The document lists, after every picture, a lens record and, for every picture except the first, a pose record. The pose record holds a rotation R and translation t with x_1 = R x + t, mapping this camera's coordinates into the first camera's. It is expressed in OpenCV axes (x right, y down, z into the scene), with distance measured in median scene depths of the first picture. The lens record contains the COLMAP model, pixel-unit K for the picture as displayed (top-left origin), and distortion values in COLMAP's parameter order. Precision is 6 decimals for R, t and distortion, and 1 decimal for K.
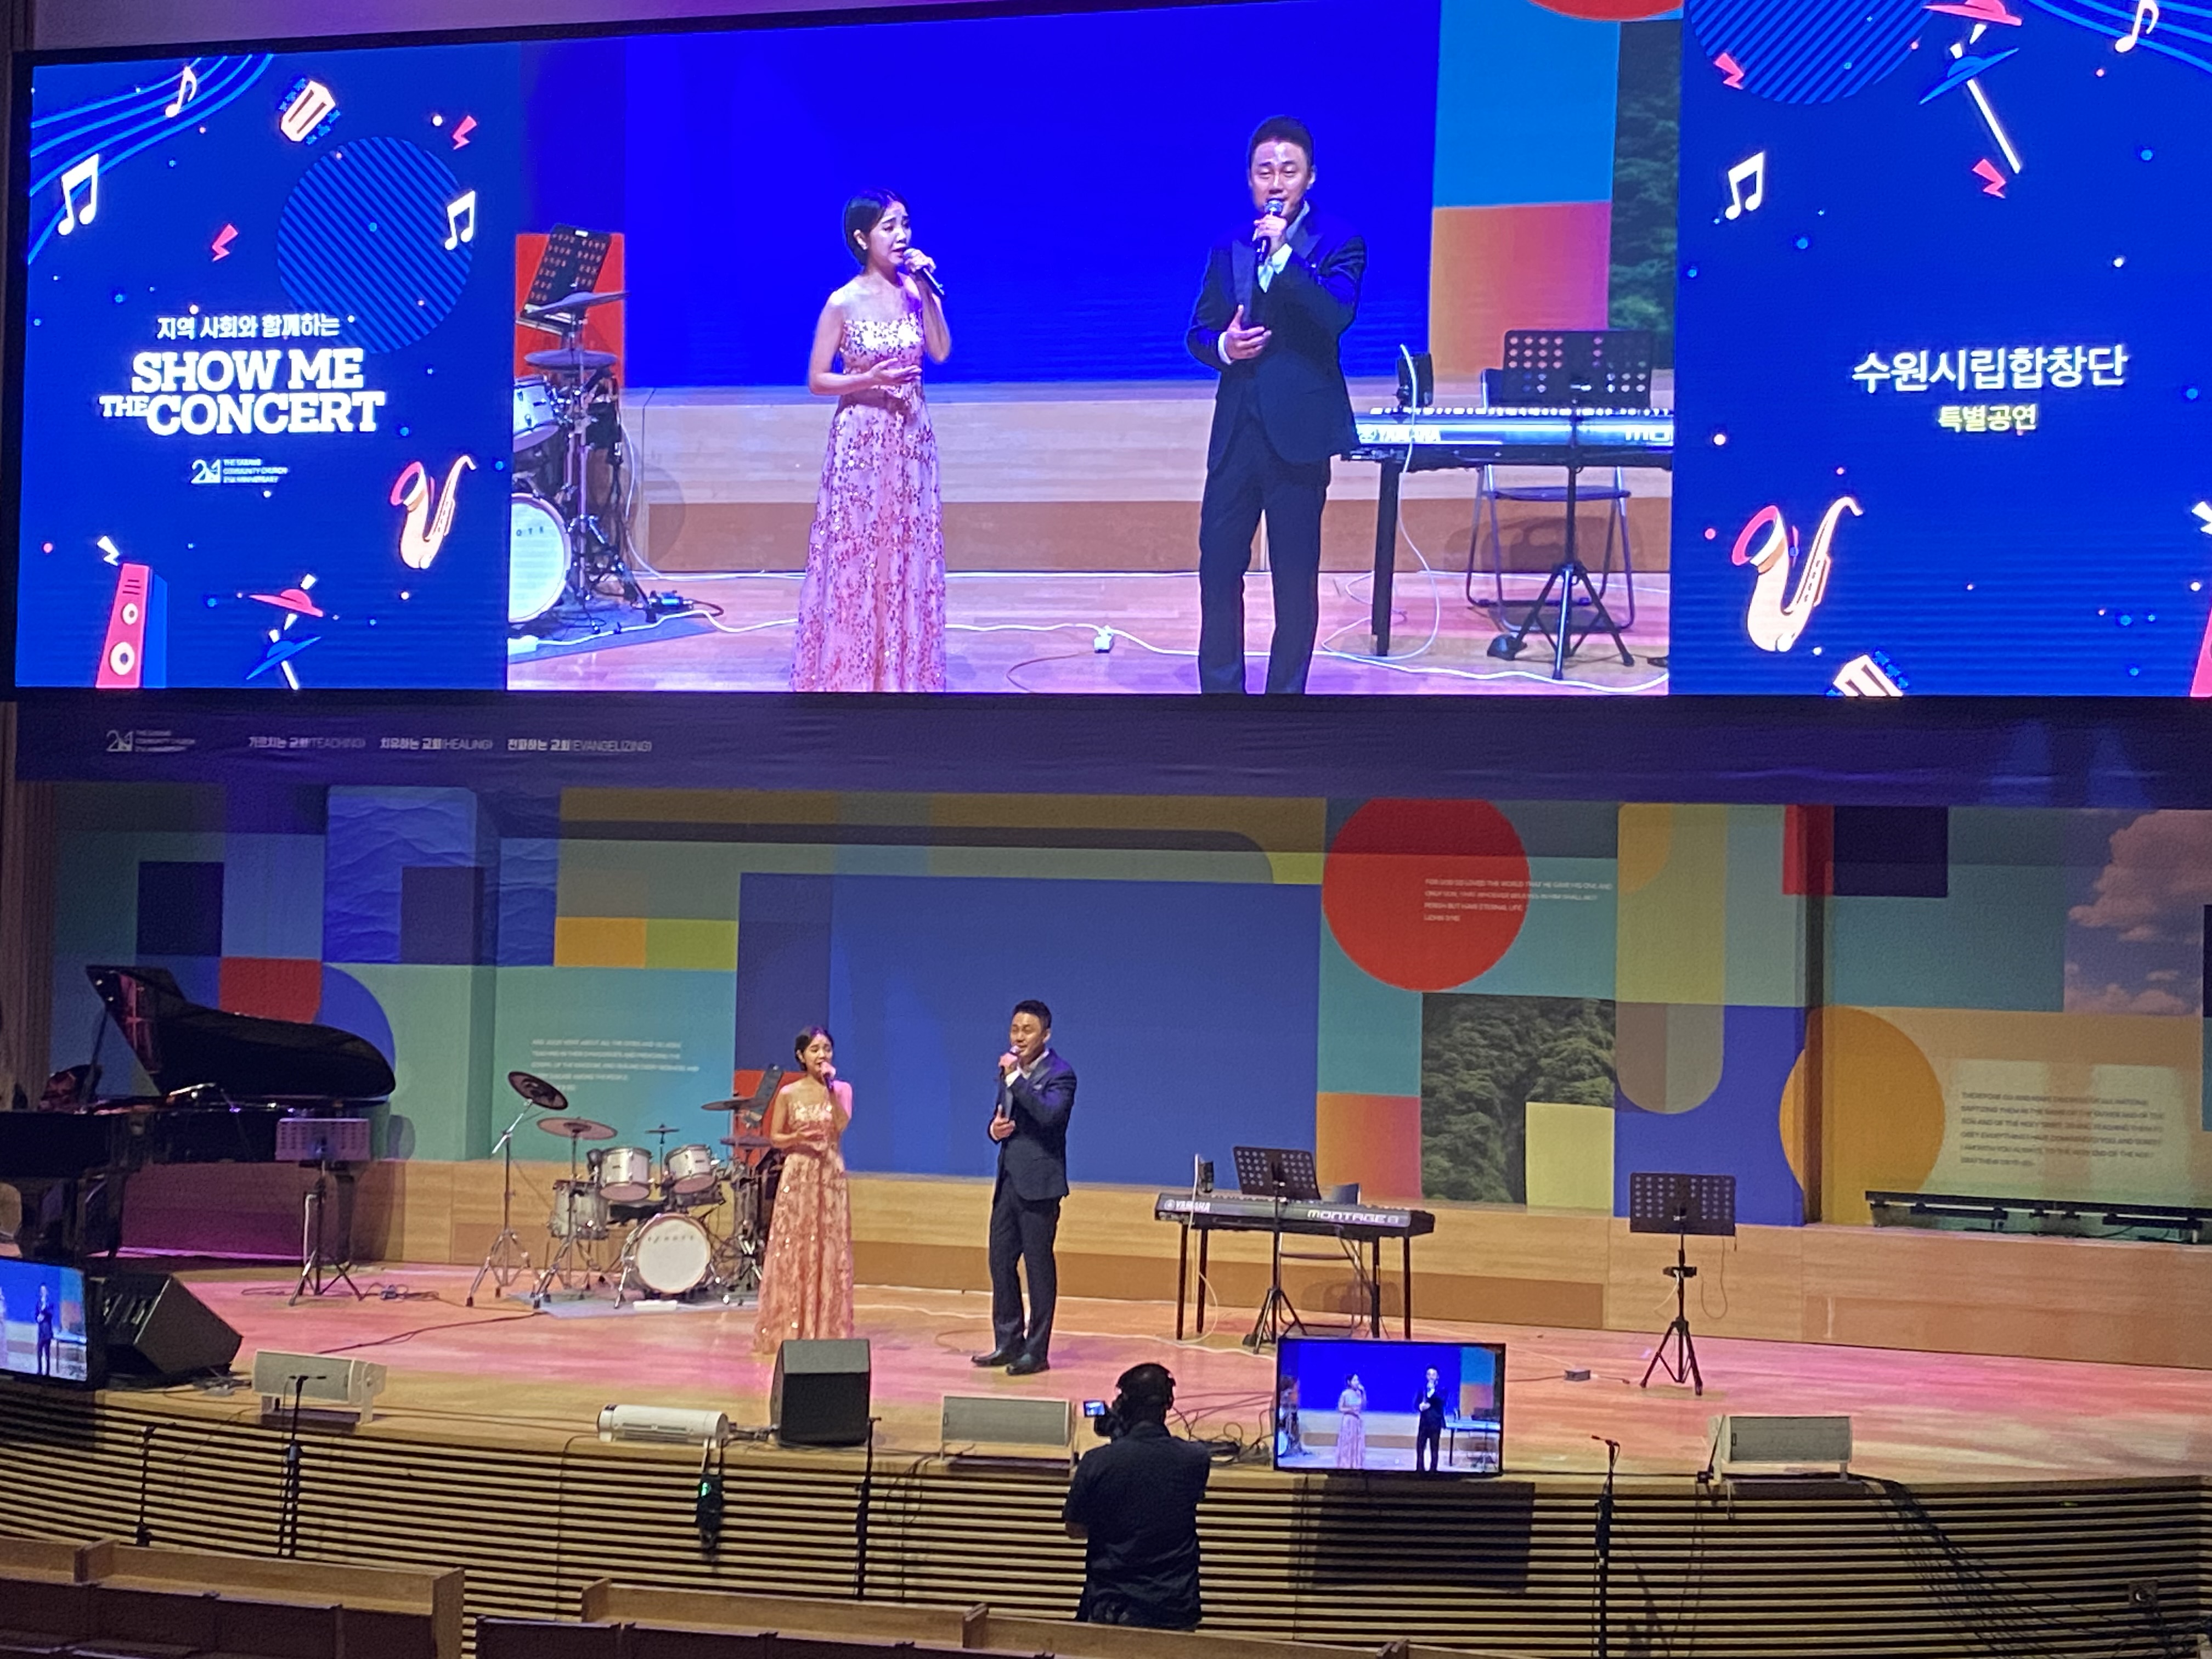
lens RADIAL K [[3338.9, 0, 1025.8], [0, 3338.9, 788.9], [0, 0, 1]] dist [0.084301, 0.000000]
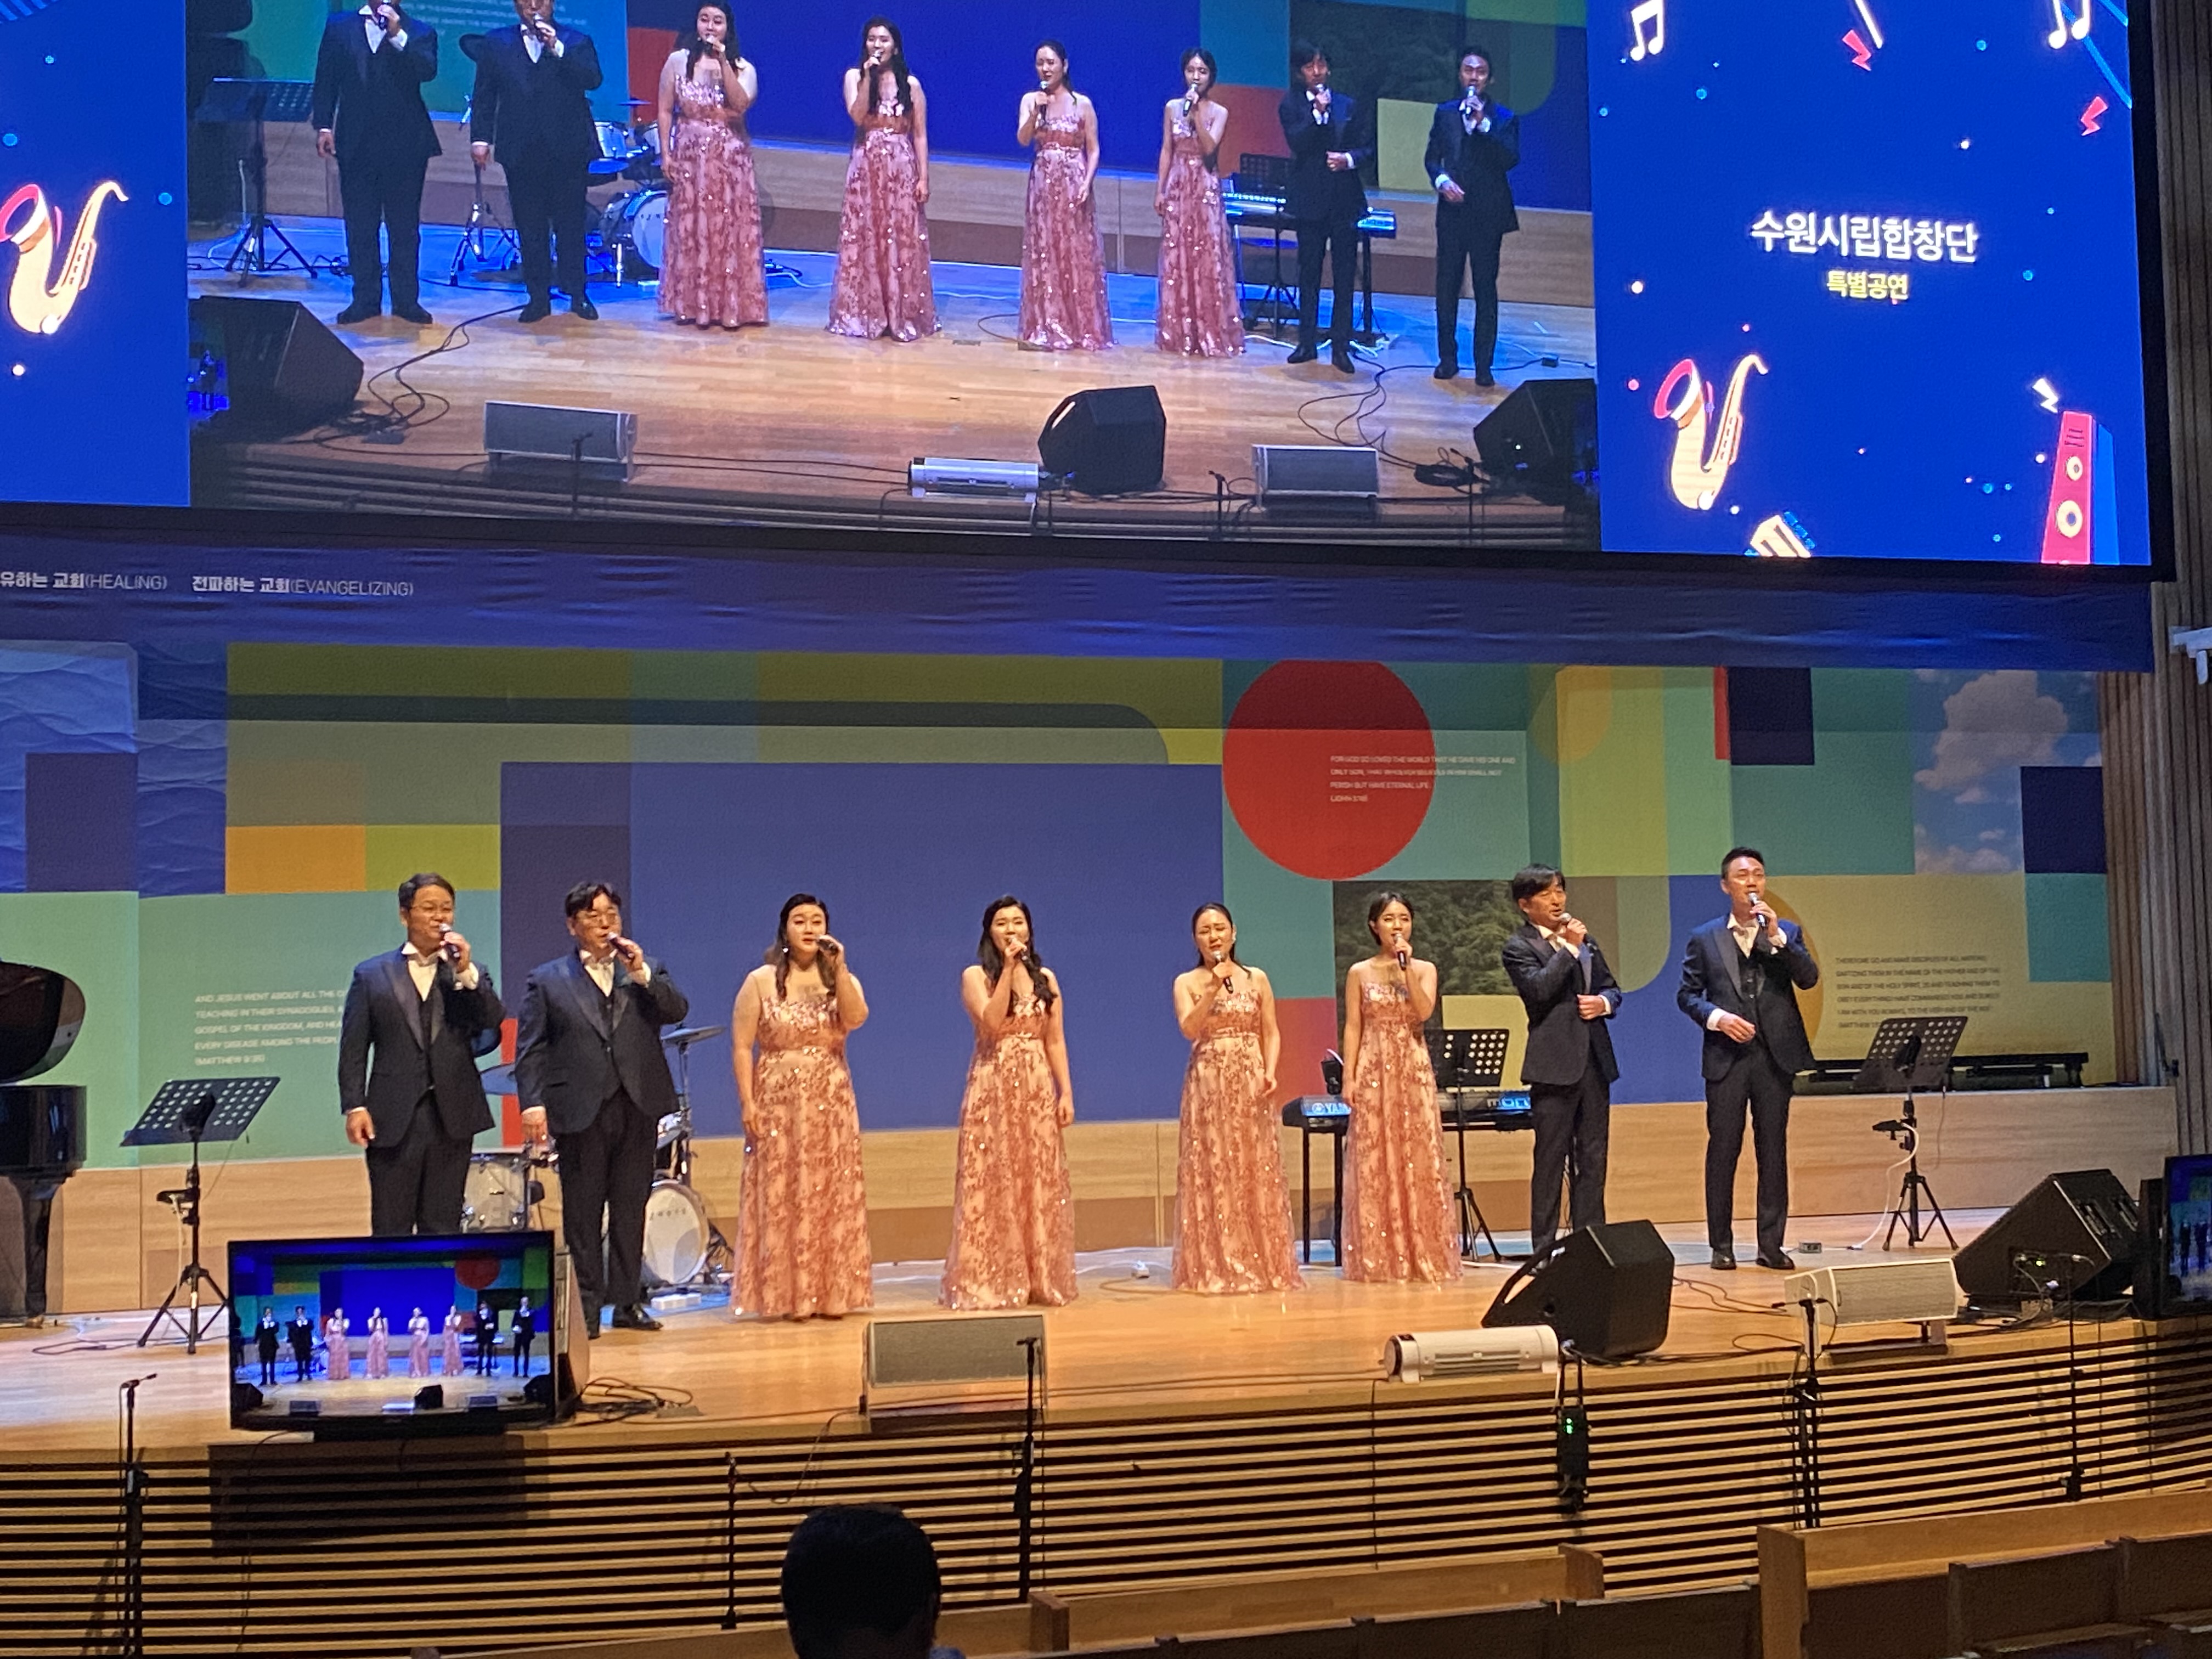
lens RADIAL K [[3184.6, 0, 1108.0], [0, 3184.6, 806.9], [0, 0, 1]] dist [0.086750, 0.000000]
pose [[0.794989, -0.001726, 0.606621, -0.471801], [0.024562, 0.999268, -0.029346, 0.067834], [-0.606126, 0.038229, 0.794449, 0.373307]]
